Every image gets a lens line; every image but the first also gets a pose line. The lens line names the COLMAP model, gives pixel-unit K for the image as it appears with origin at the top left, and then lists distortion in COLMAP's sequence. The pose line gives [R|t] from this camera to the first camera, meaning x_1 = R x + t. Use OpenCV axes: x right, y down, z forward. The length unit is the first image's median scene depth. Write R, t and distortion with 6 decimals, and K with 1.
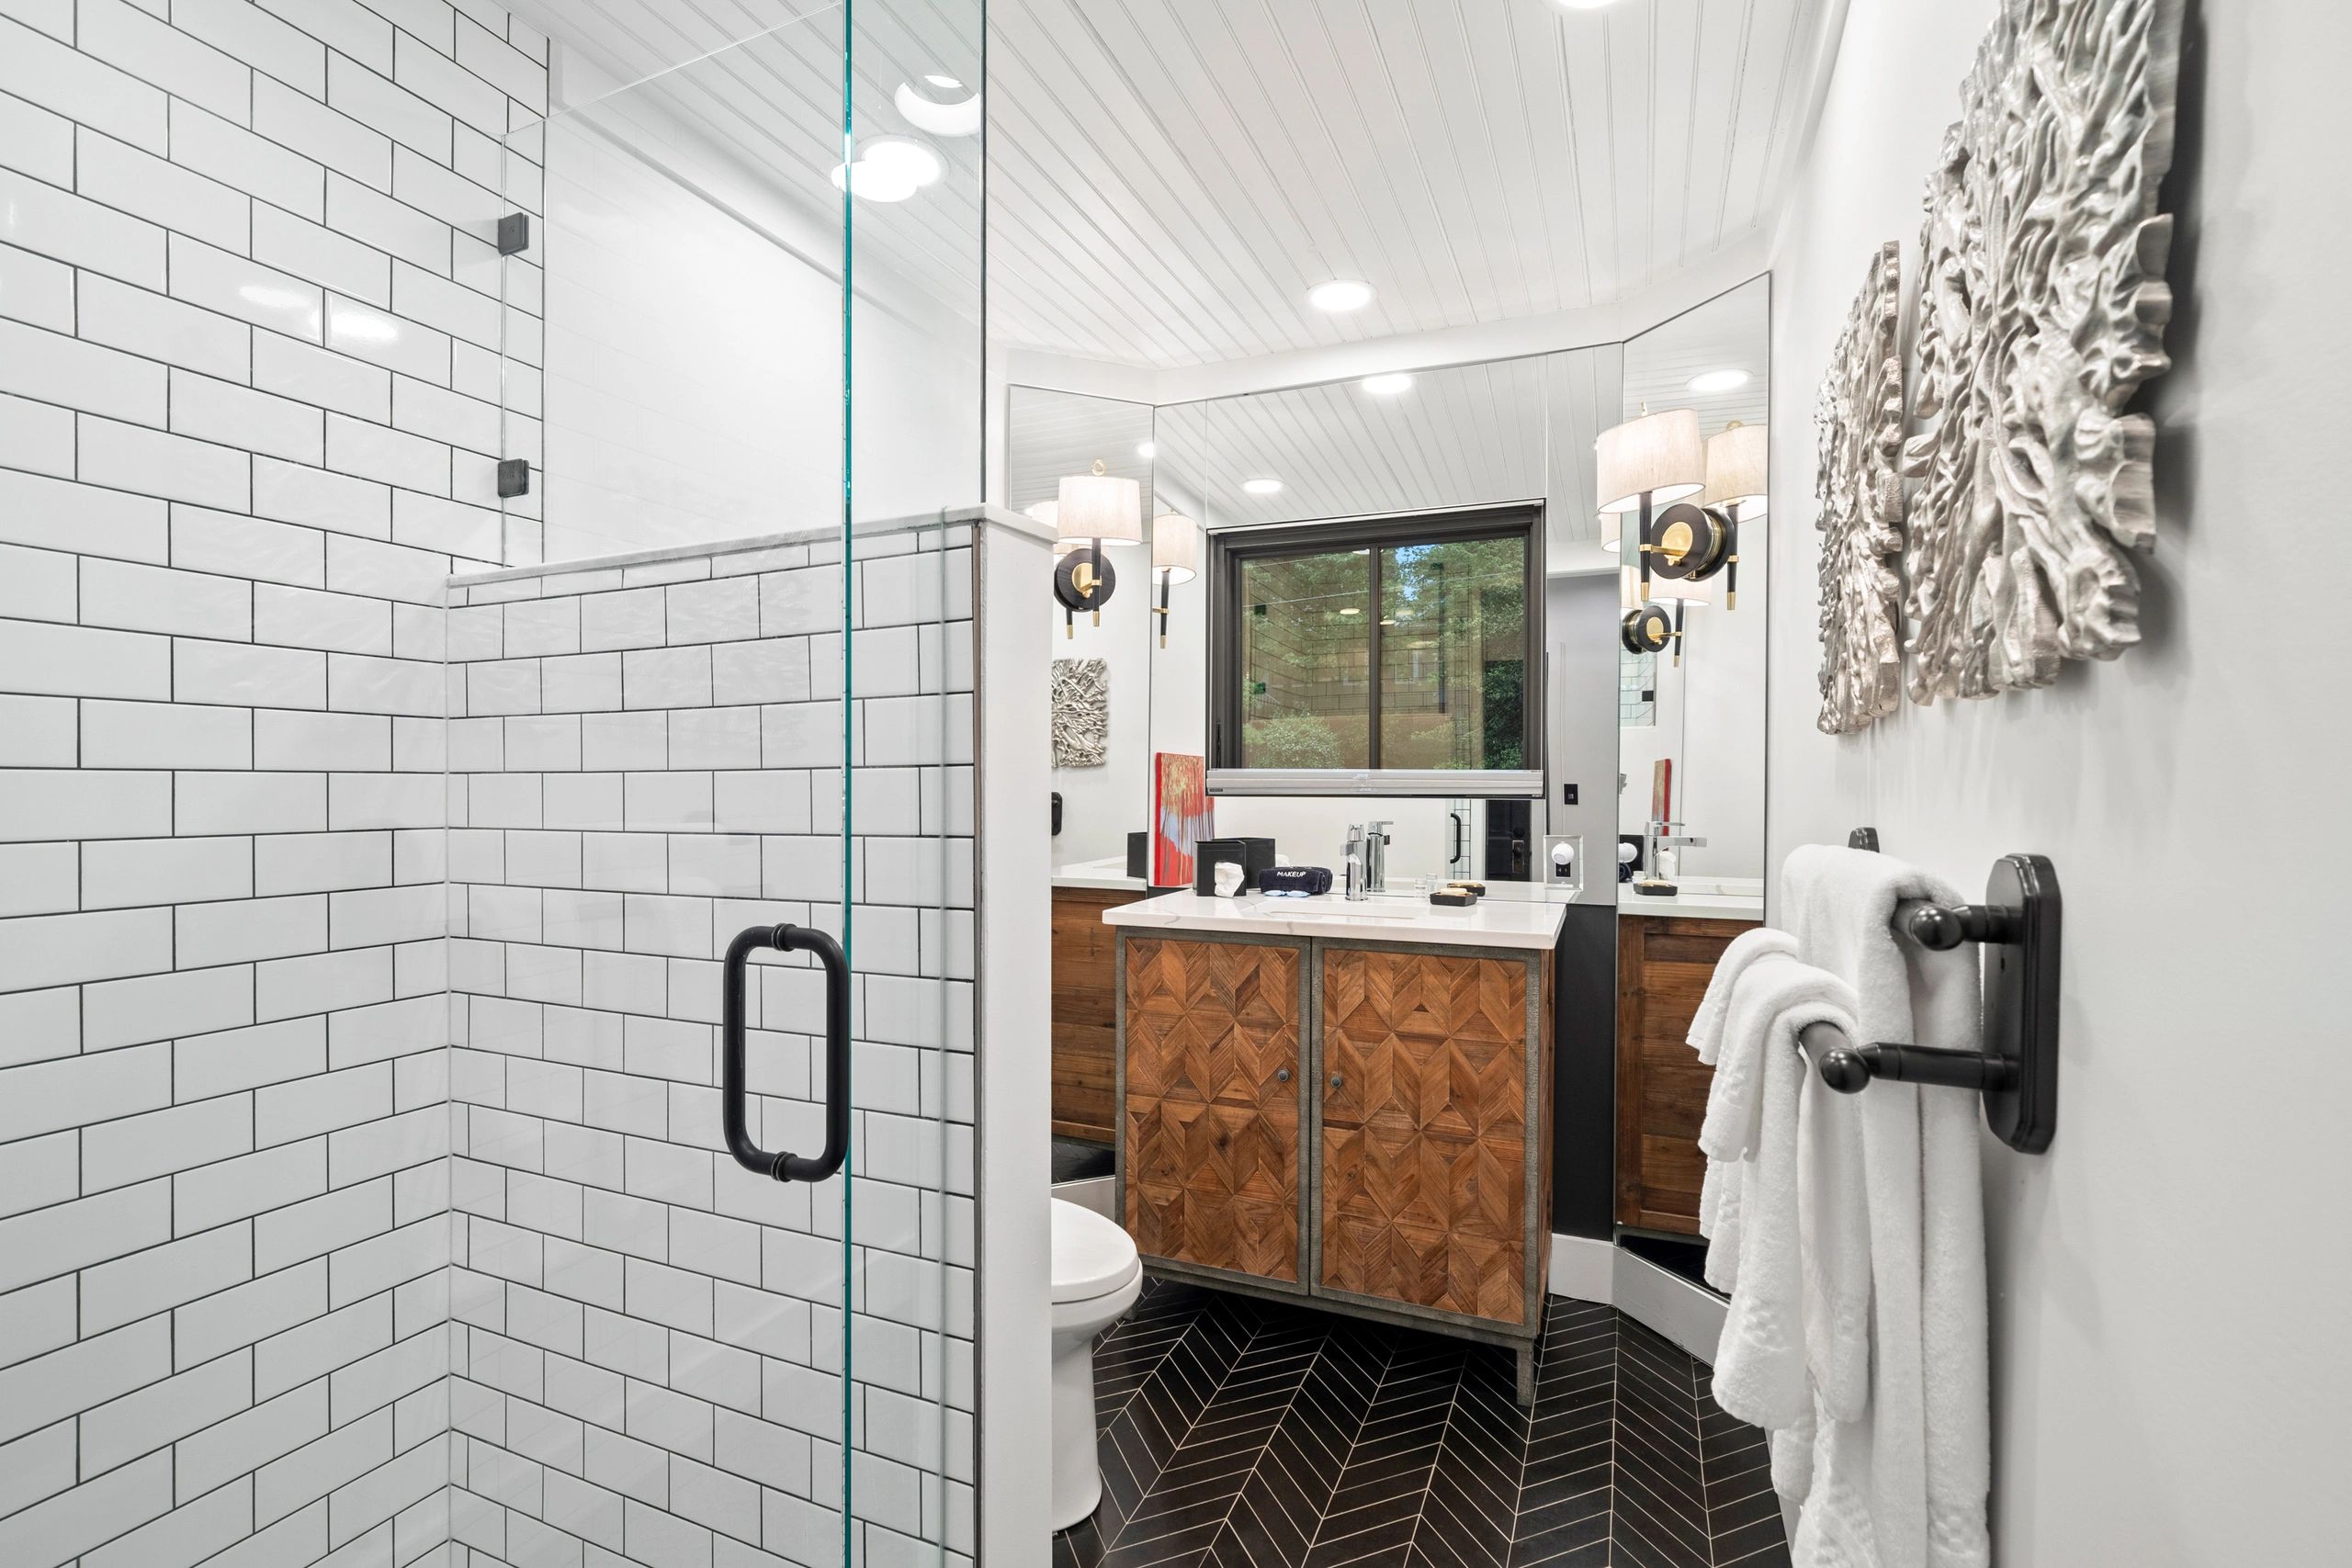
lens RADIAL K [[1043.0, 0, 1178.2], [0, 1043.0, 788.2], [0, 0, 1]] dist [0.001295, 0.000077]
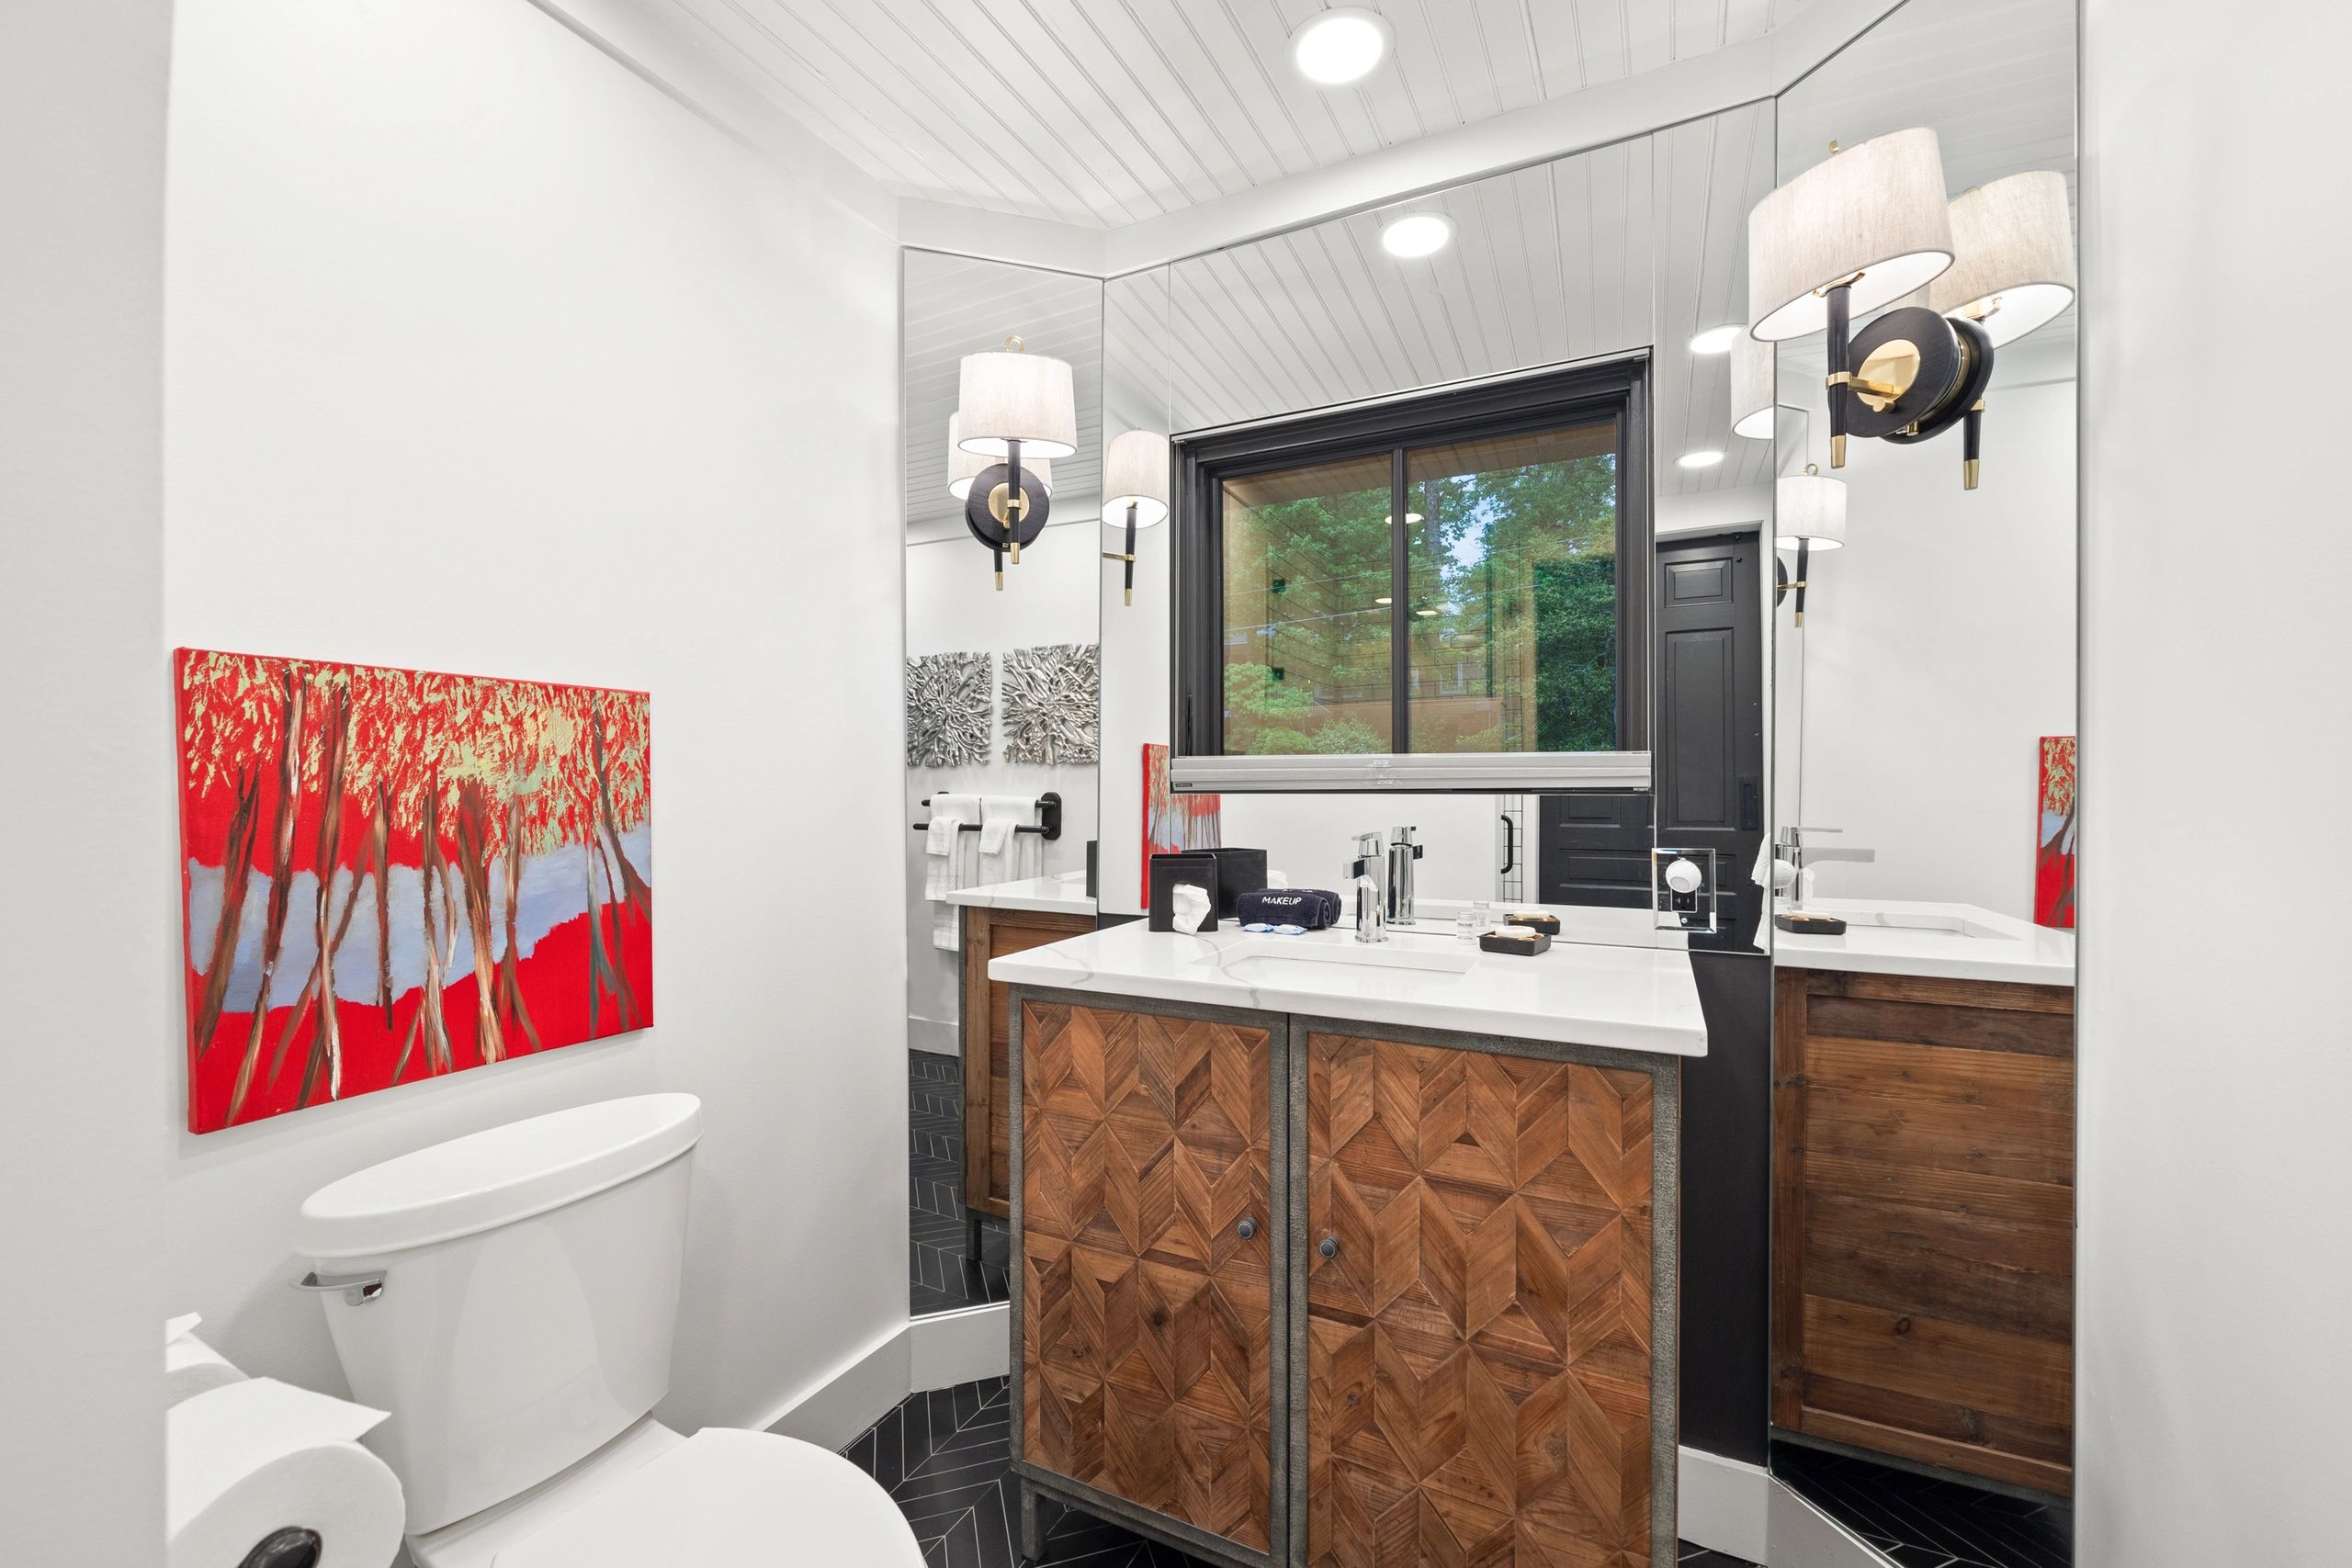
lens RADIAL K [[909.5, 0, 1178.7], [0, 909.5, 789.9], [0, 0, 1]] dist [-0.002470, -0.000092]
pose [[0.997000, -0.004273, -0.077286, 0.094313], [0.003999, 0.999985, -0.003703, 0.008797], [0.077301, 0.003382, 0.997002, 0.403035]]
